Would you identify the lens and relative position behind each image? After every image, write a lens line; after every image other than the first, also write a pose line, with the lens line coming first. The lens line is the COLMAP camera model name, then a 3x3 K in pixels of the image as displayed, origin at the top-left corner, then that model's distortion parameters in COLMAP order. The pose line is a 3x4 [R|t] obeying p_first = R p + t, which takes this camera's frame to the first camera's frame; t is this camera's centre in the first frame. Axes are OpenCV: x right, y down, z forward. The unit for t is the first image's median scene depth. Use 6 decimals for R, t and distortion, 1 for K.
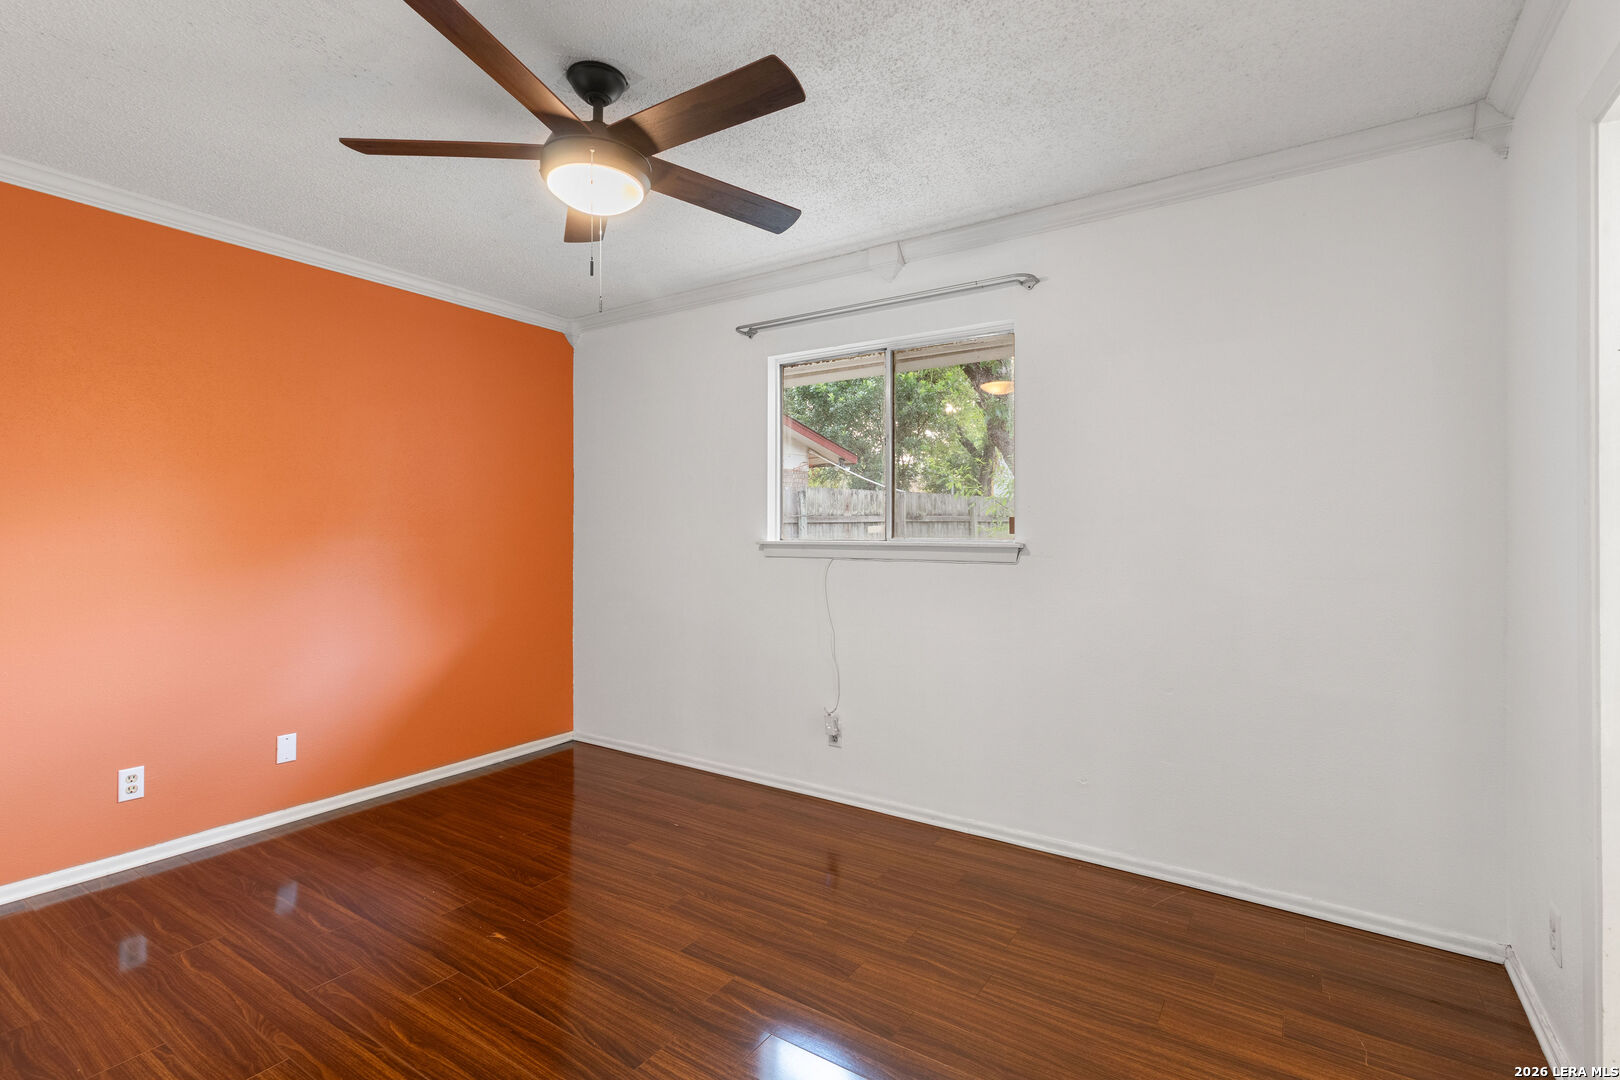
lens RADIAL K [[745.2, 0, 816.5], [0, 745.2, 525.3], [0, 0, 1]] dist [0.005007, 0.000277]
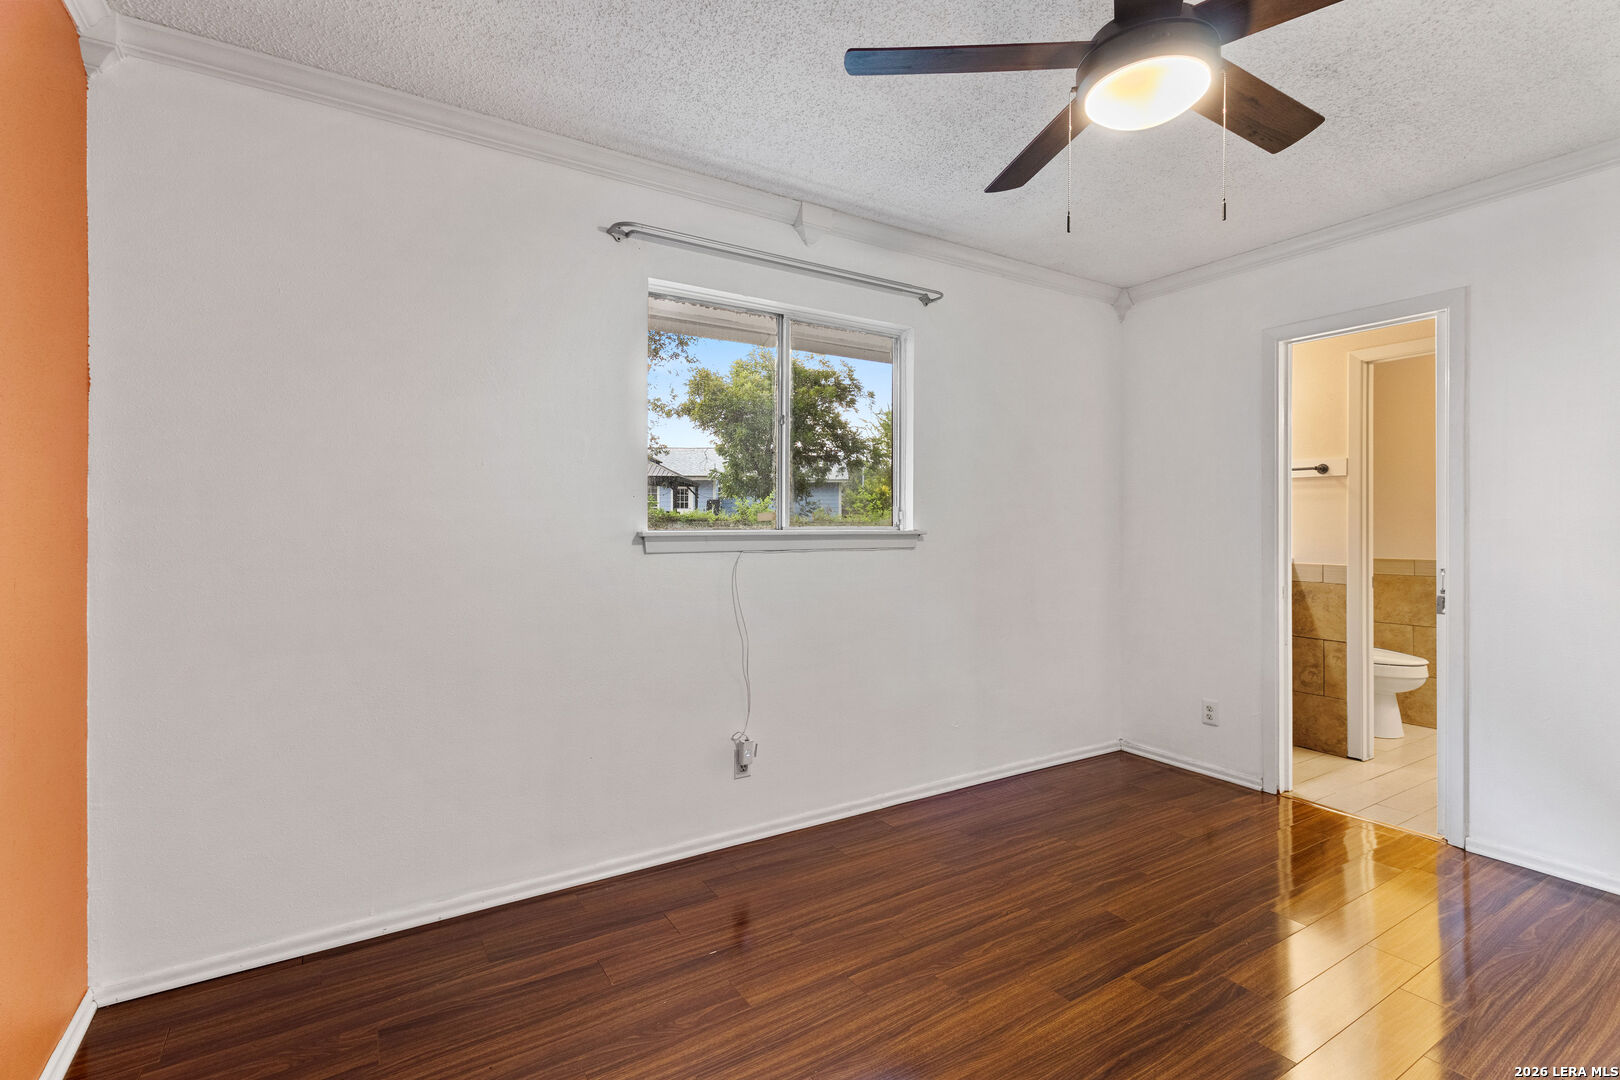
lens RADIAL K [[745.2, 0, 816.5], [0, 745.2, 525.3], [0, 0, 1]] dist [0.005007, 0.000277]
pose [[0.407374, -0.002498, 0.913258, -0.959106], [-0.013142, 0.999877, 0.008597, 0.010034], [-0.913167, -0.015504, 0.407291, 0.808089]]
